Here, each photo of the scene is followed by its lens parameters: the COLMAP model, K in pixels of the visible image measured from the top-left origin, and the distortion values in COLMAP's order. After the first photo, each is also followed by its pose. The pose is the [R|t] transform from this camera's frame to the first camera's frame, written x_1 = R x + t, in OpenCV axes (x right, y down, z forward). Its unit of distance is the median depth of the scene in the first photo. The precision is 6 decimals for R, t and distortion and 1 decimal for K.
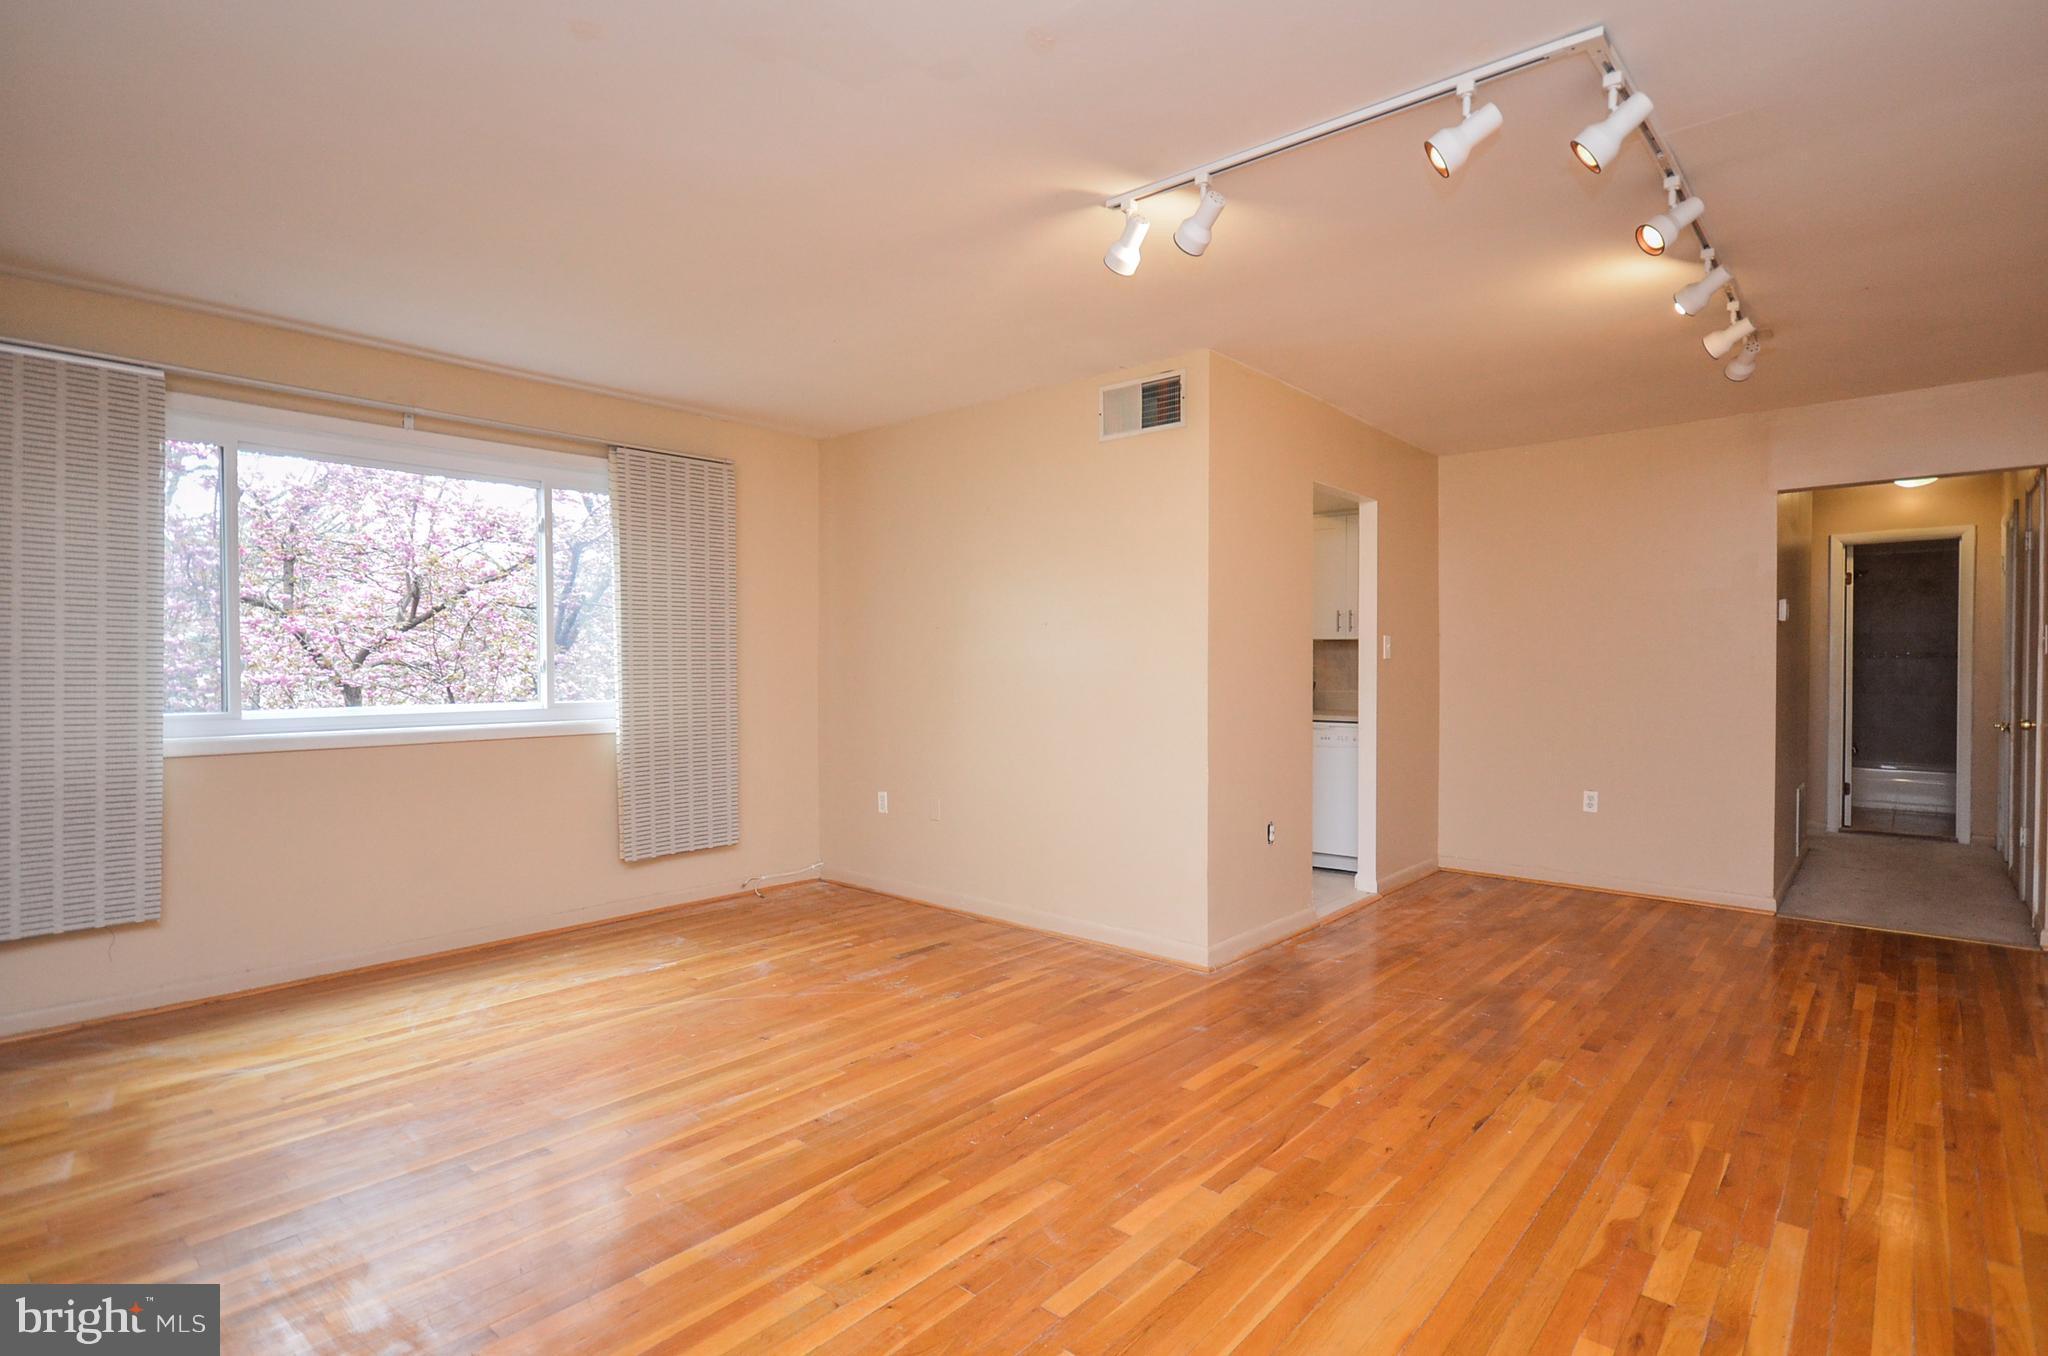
lens RADIAL K [[1042.0, 0, 1024.0], [0, 1042.0, 678.0], [0, 0, 1]] dist [0.003231, 0.010414]
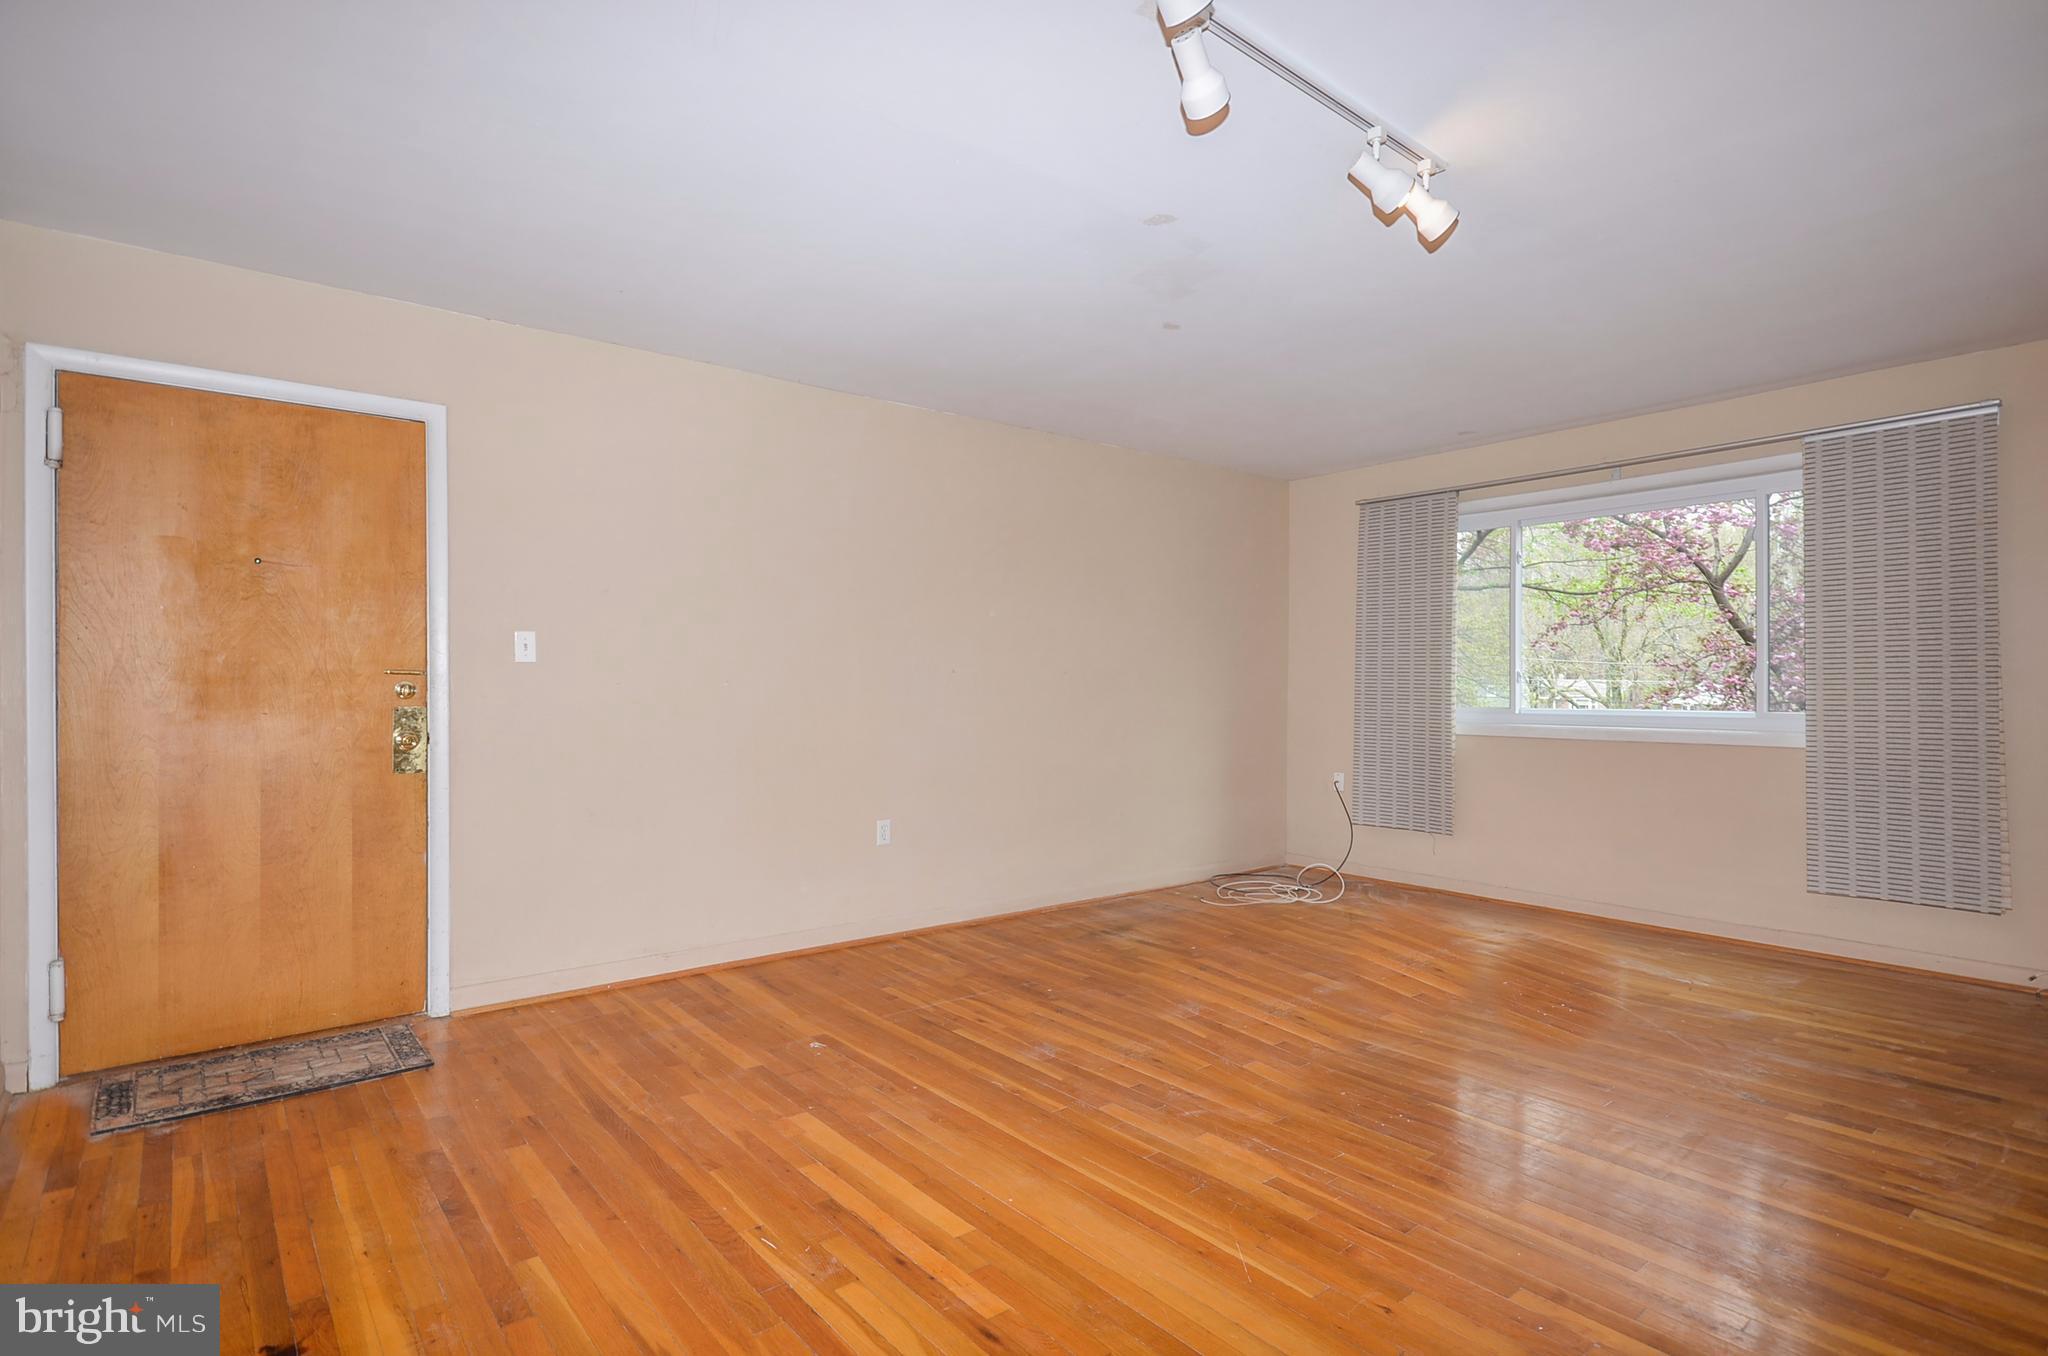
lens RADIAL K [[1042.0, 0, 1024.0], [0, 1042.0, 678.0], [0, 0, 1]] dist [0.003231, 0.010414]
pose [[-0.192982, -0.006468, -0.981181, 0.886378], [-0.013750, 0.999898, -0.003887, 0.005666], [0.981106, 0.012741, -0.193052, 0.690395]]
